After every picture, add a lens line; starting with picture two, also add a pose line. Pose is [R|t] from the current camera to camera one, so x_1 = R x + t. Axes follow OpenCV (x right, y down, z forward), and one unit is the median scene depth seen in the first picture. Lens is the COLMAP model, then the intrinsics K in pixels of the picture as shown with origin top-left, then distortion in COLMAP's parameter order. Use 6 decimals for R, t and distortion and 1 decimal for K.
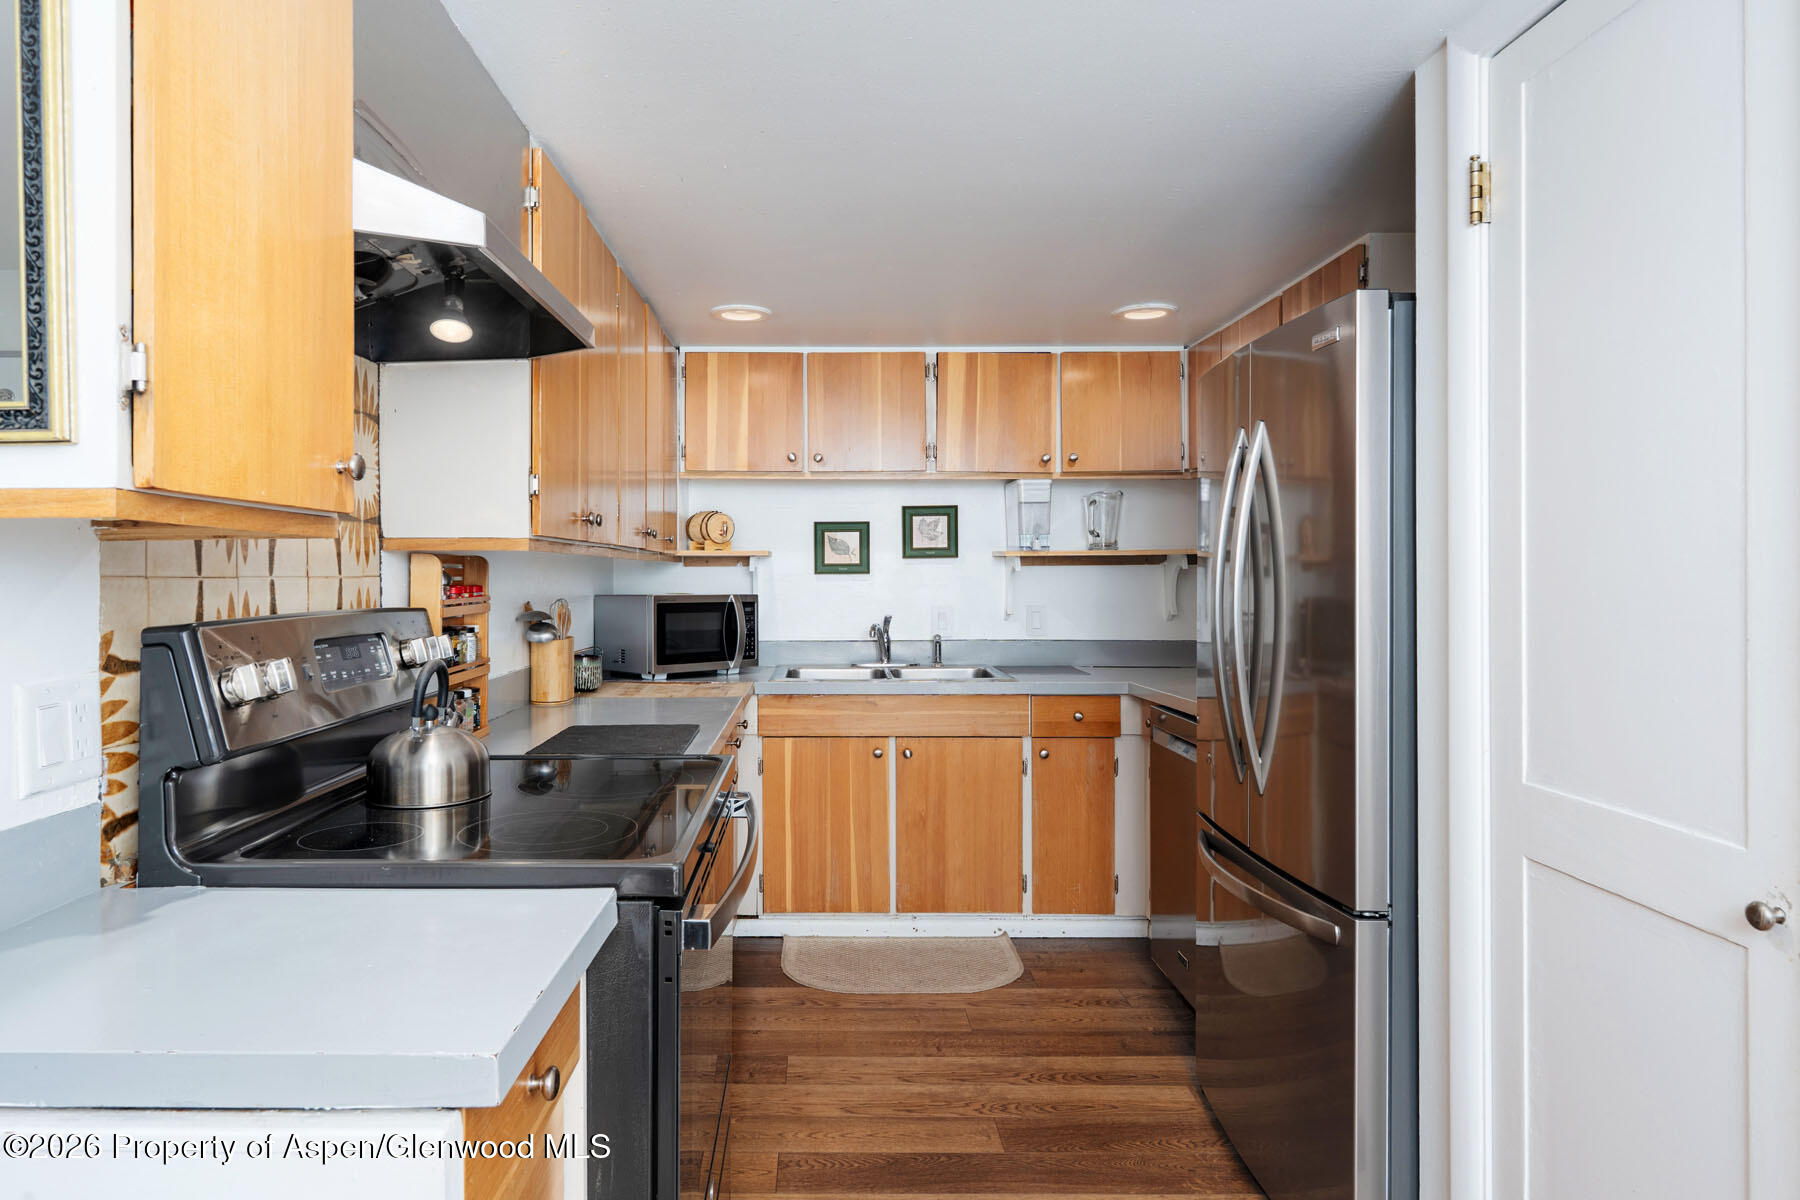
lens RADIAL K [[1013.5, 0, 899.4], [0, 1013.5, 570.0], [0, 0, 1]] dist [0.000070, -0.000003]
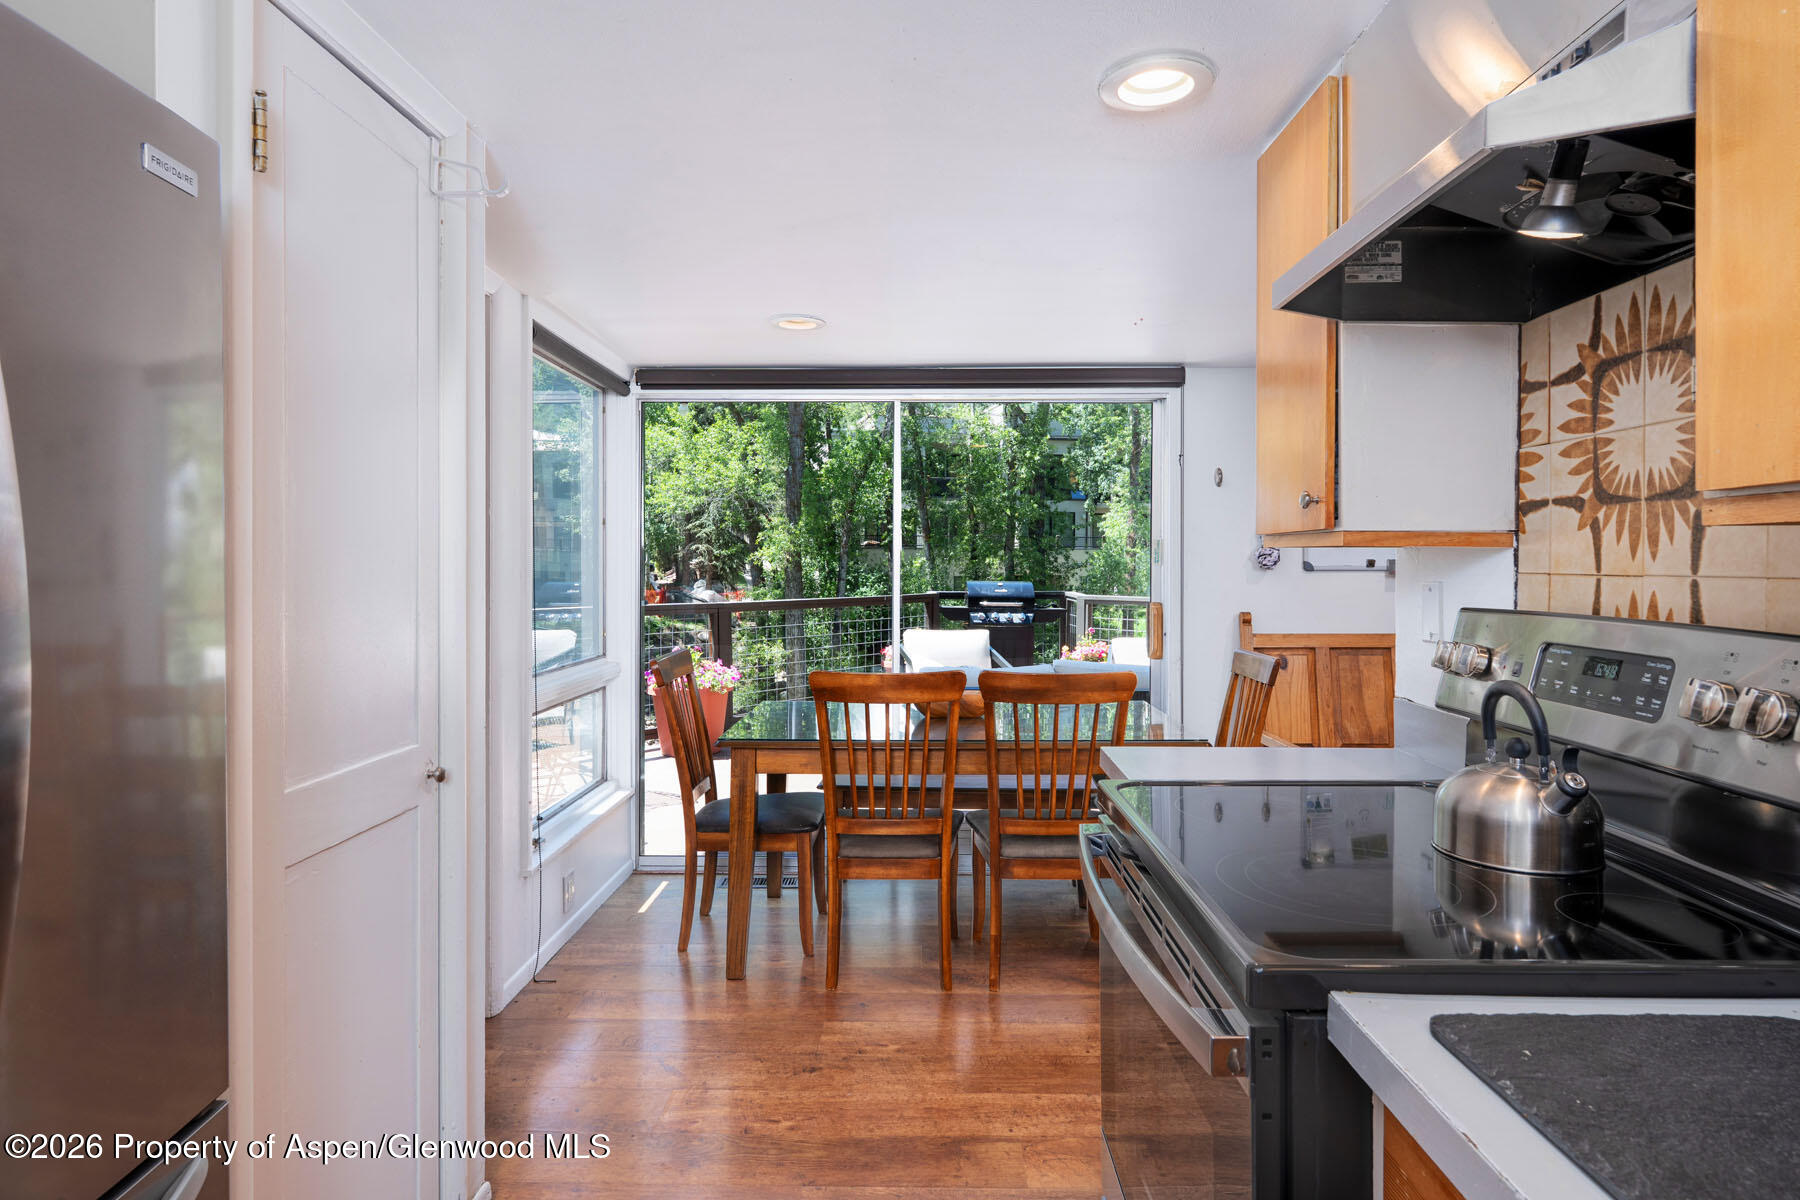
lens RADIAL K [[1013.5, 0, 899.4], [0, 1013.5, 570.0], [0, 0, 1]] dist [0.000070, -0.000003]
pose [[-0.996364, 0.003009, 0.085146, -0.051482], [0.003041, 0.999995, 0.000240, -0.000337], [-0.085145, 0.000498, -0.996368, 2.035679]]
